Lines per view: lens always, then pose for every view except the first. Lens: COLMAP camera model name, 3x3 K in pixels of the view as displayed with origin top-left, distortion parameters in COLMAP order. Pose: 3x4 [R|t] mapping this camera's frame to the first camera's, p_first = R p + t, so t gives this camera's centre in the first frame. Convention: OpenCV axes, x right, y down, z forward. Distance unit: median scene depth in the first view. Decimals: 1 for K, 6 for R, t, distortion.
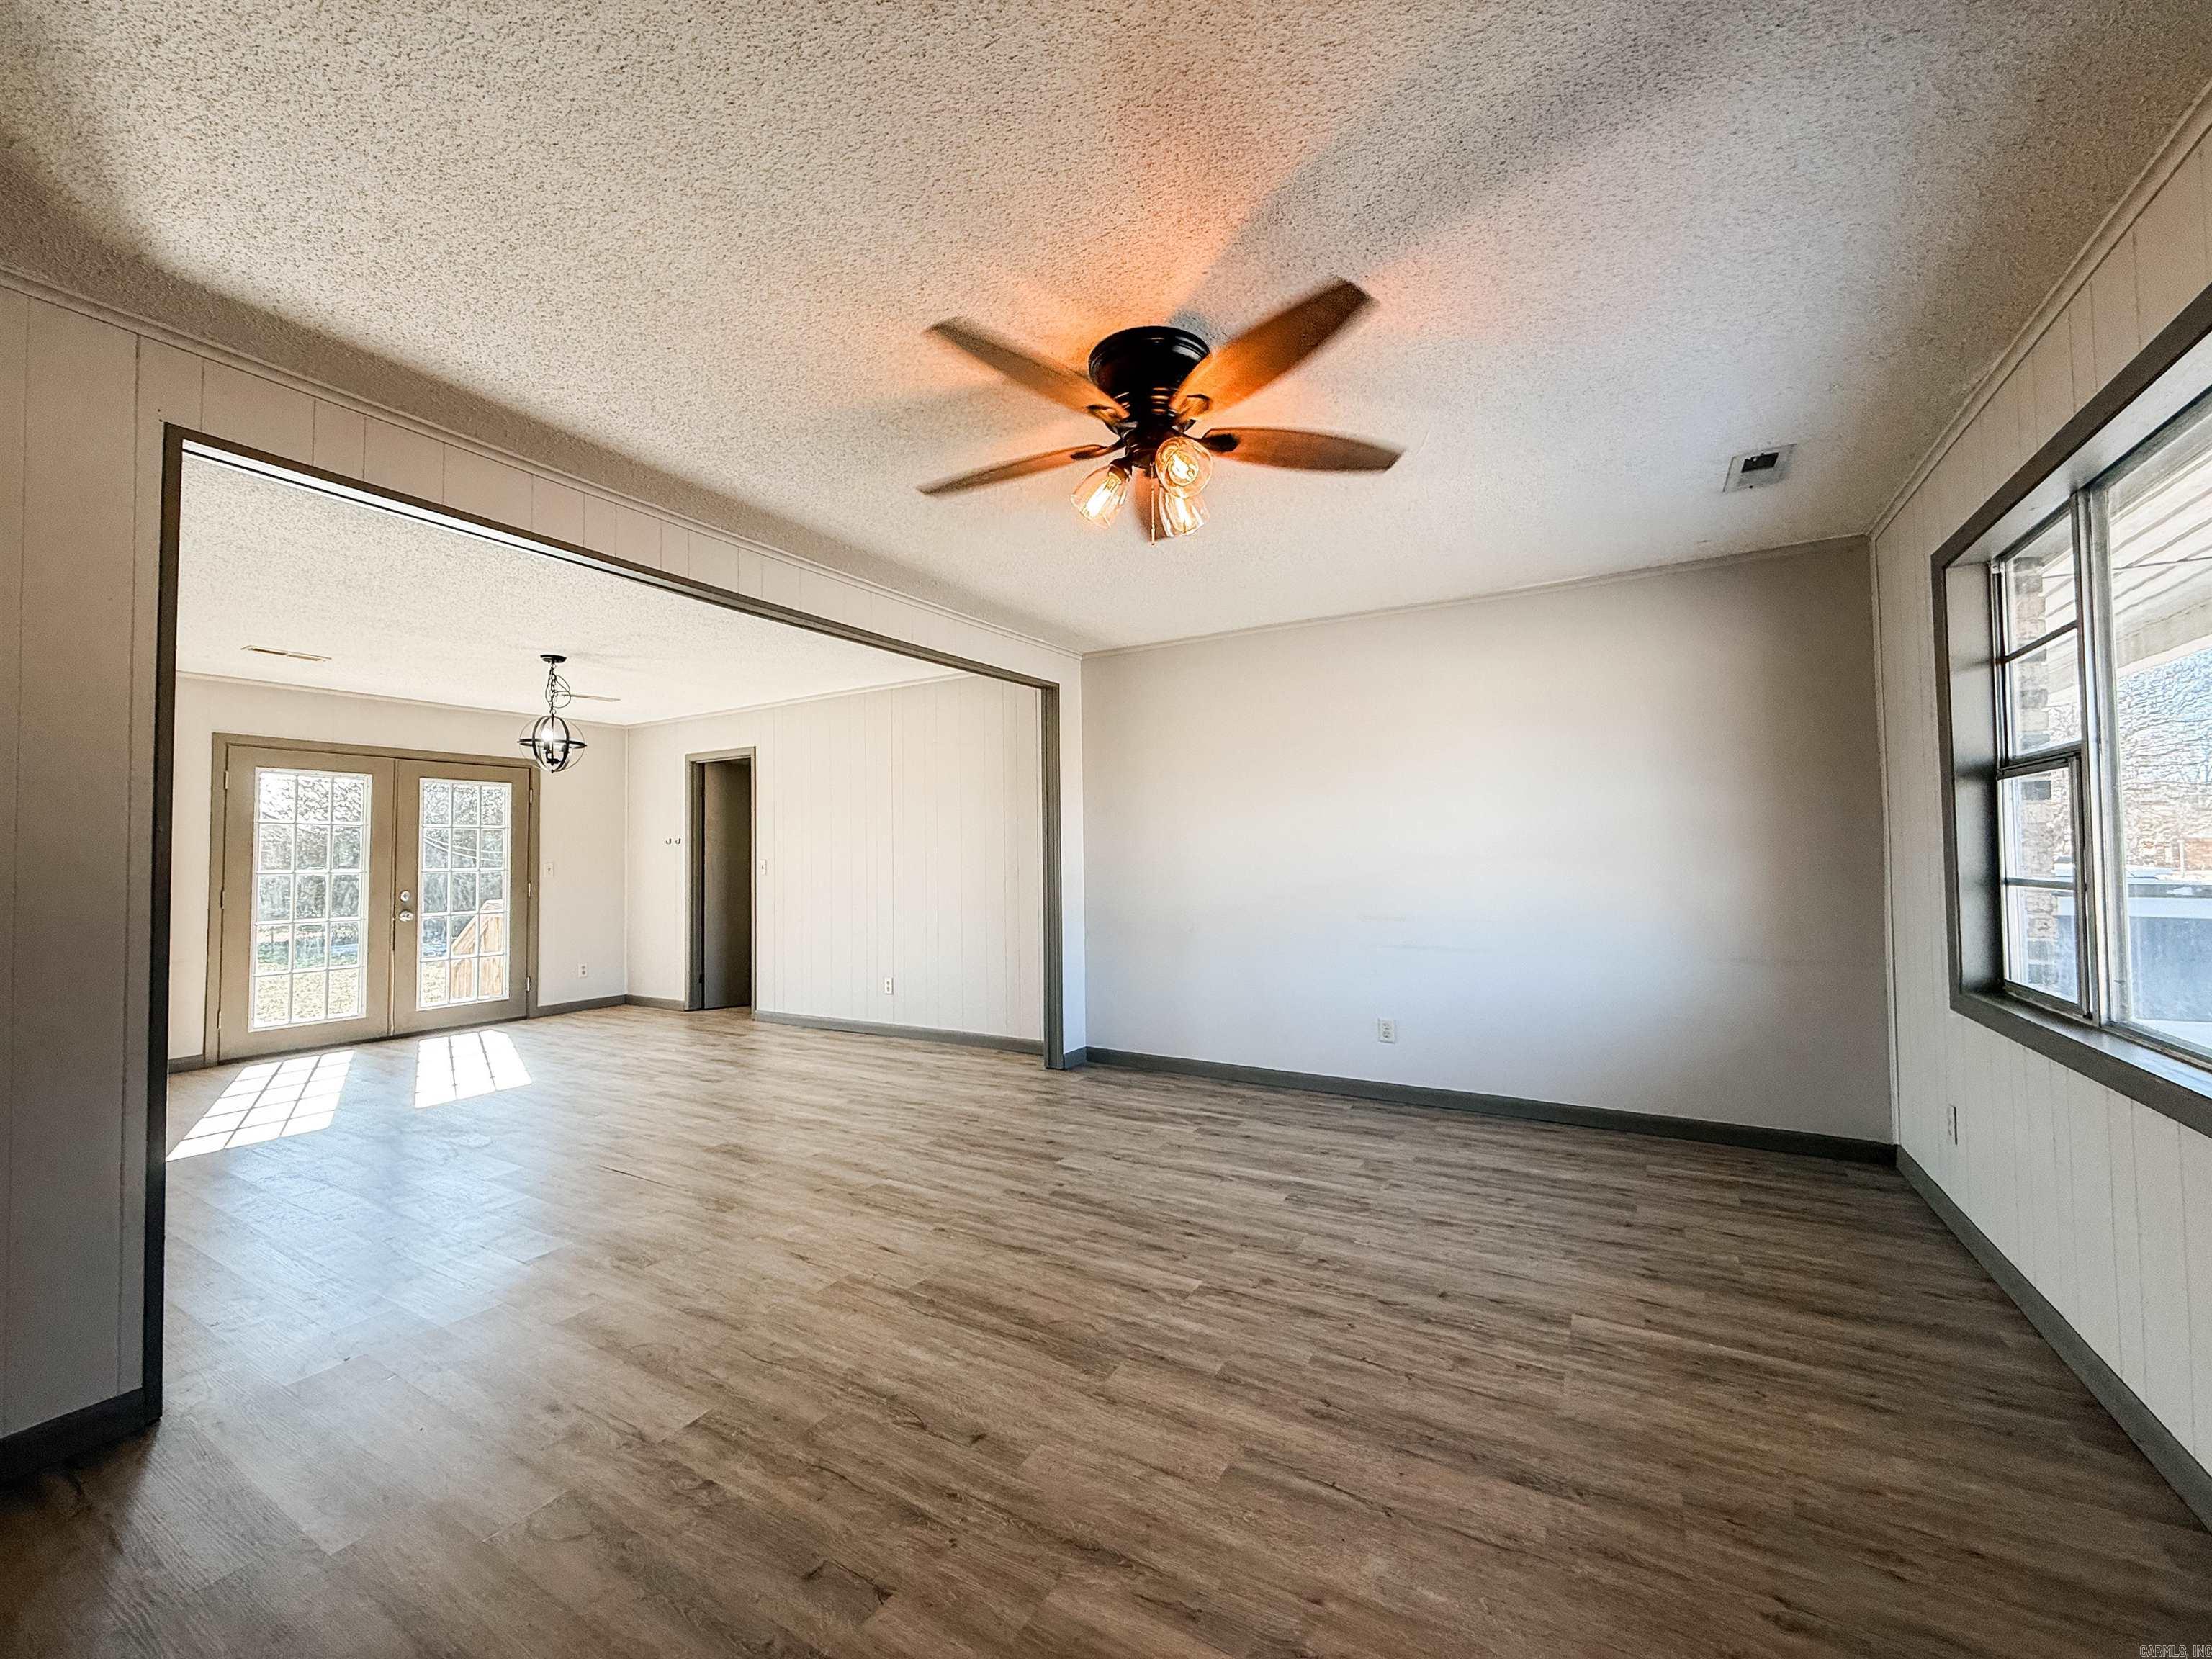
lens RADIAL K [[897.4, 0, 1101.1], [0, 897.4, 827.9], [0, 0, 1]] dist [0.001373, 0.000012]
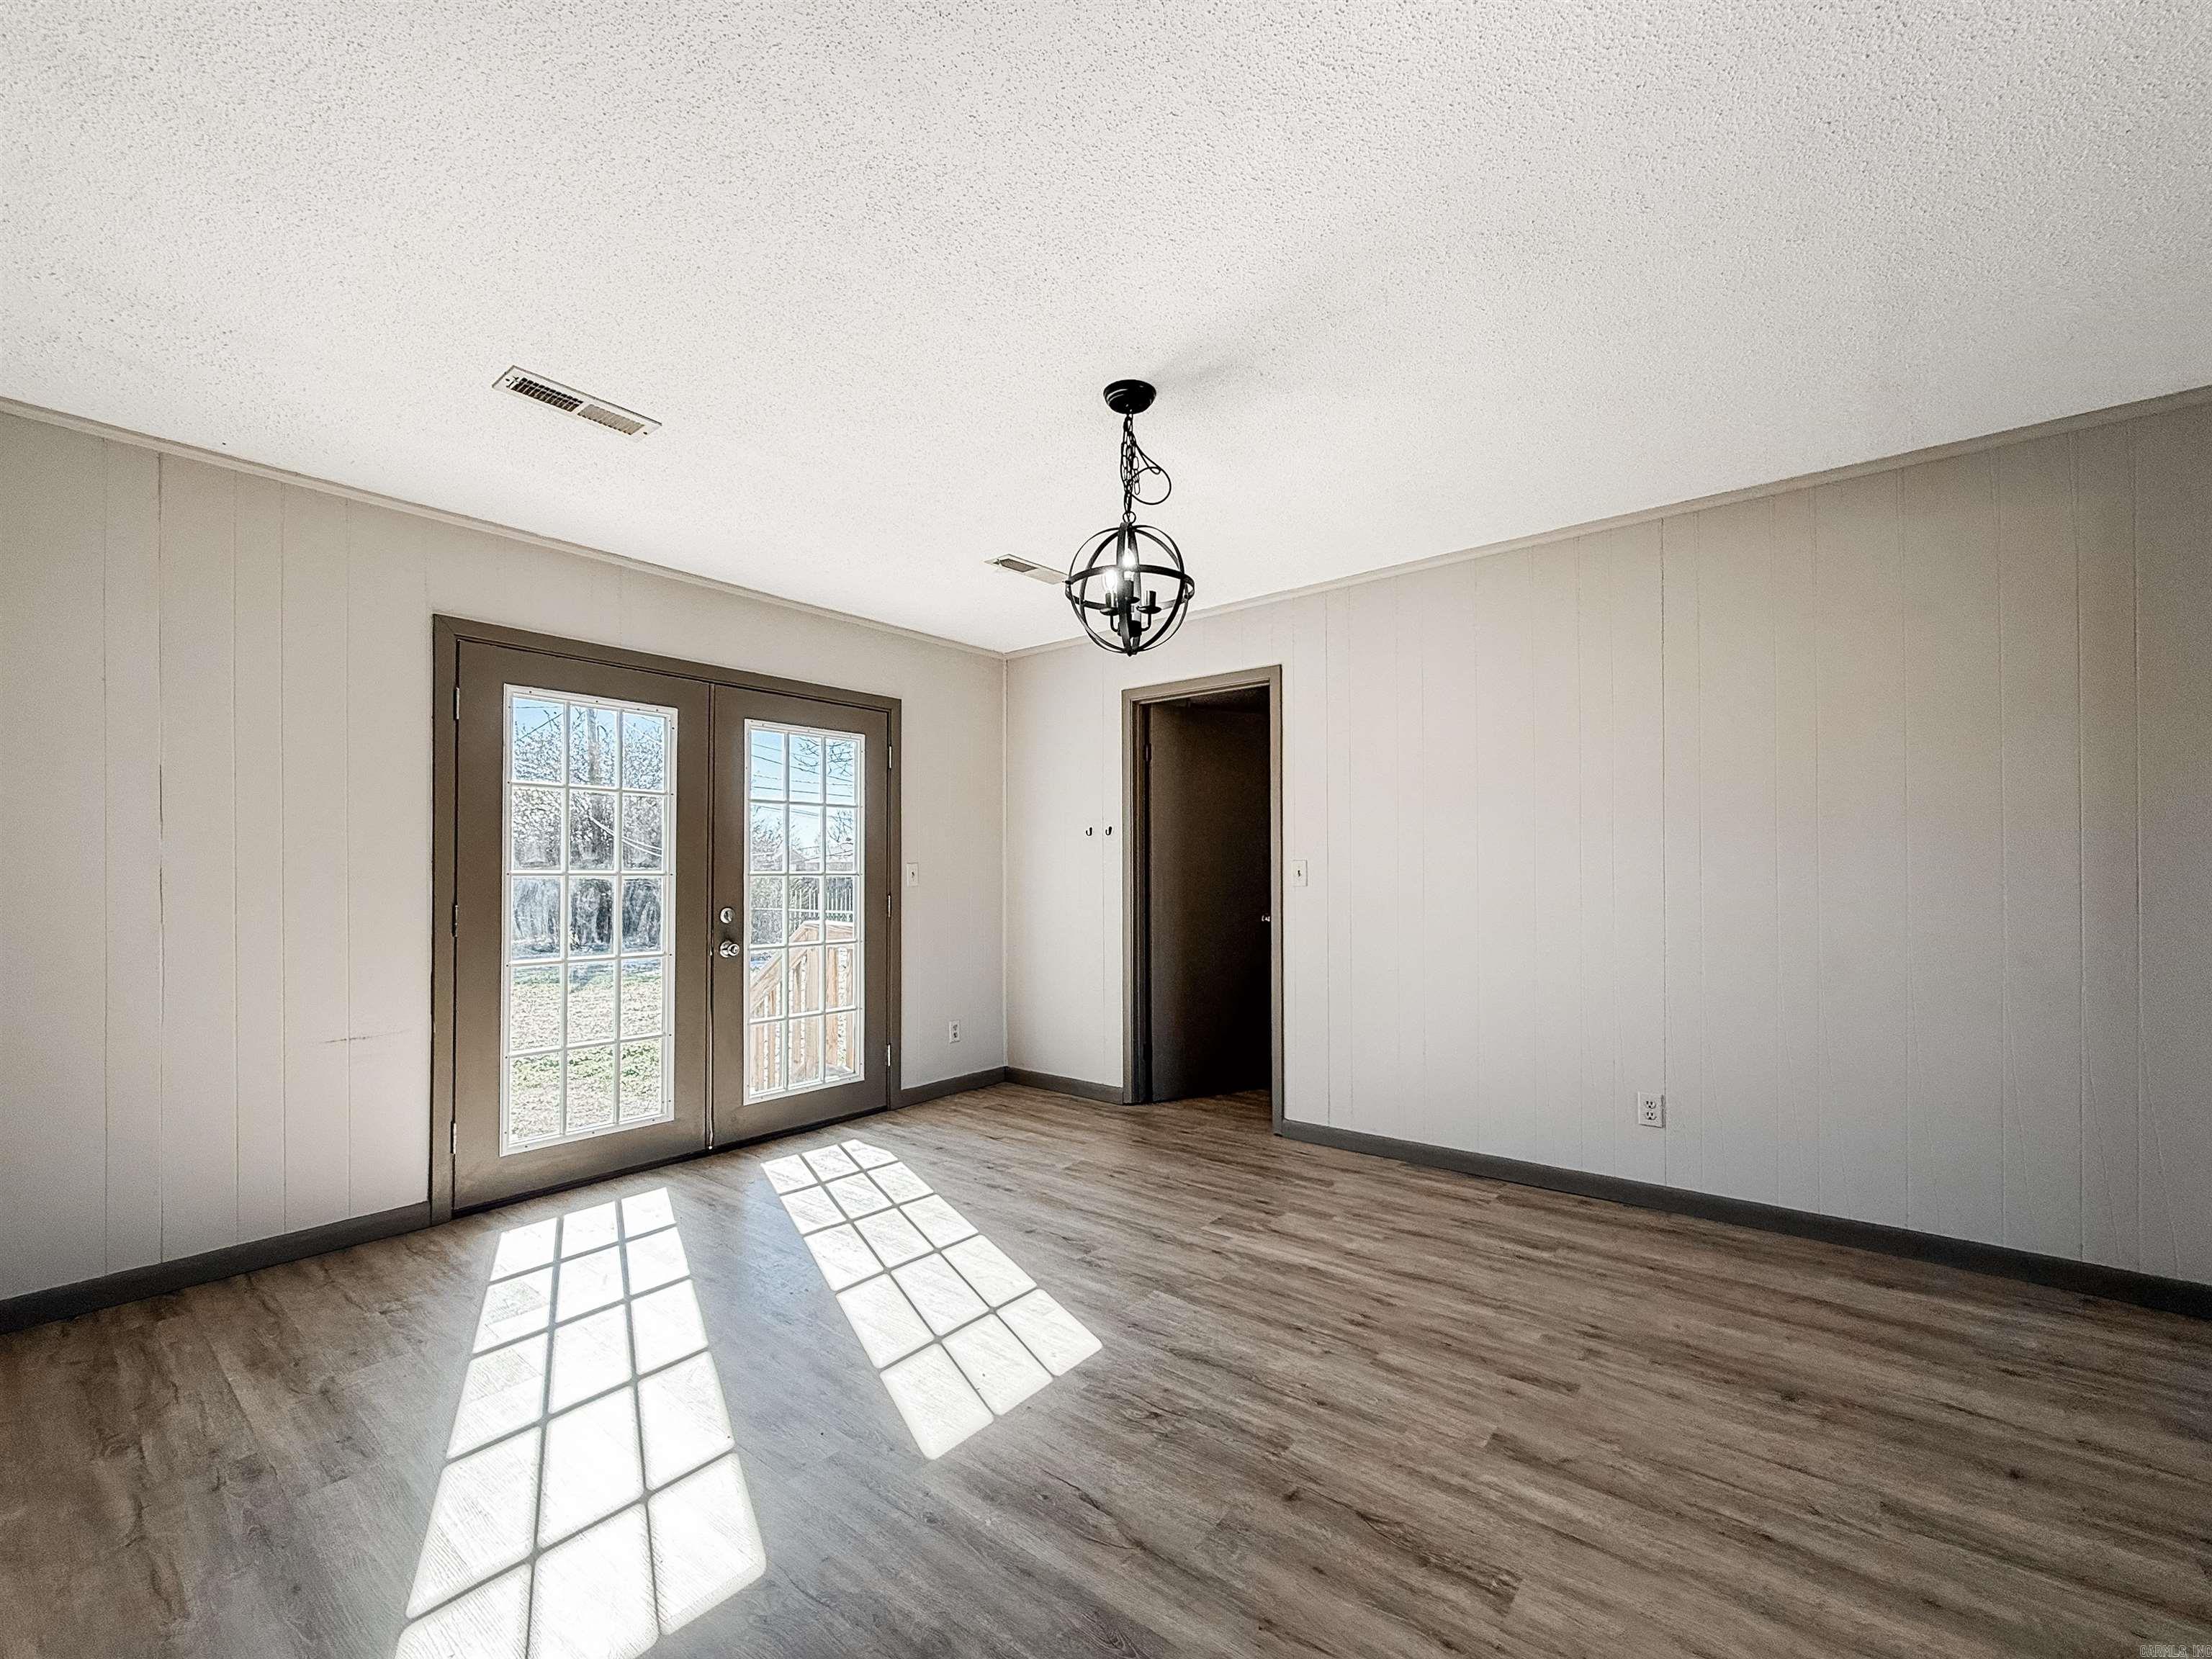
lens RADIAL K [[897.4, 0, 1121.2], [0, 897.4, 873.9], [0, 0, 1]] dist [0.001373, 0.000012]
pose [[0.994248, 0.011068, -0.106533, -0.450200], [-0.006950, 0.999217, 0.038947, 0.023004], [0.106880, -0.037983, 0.993546, 0.436235]]
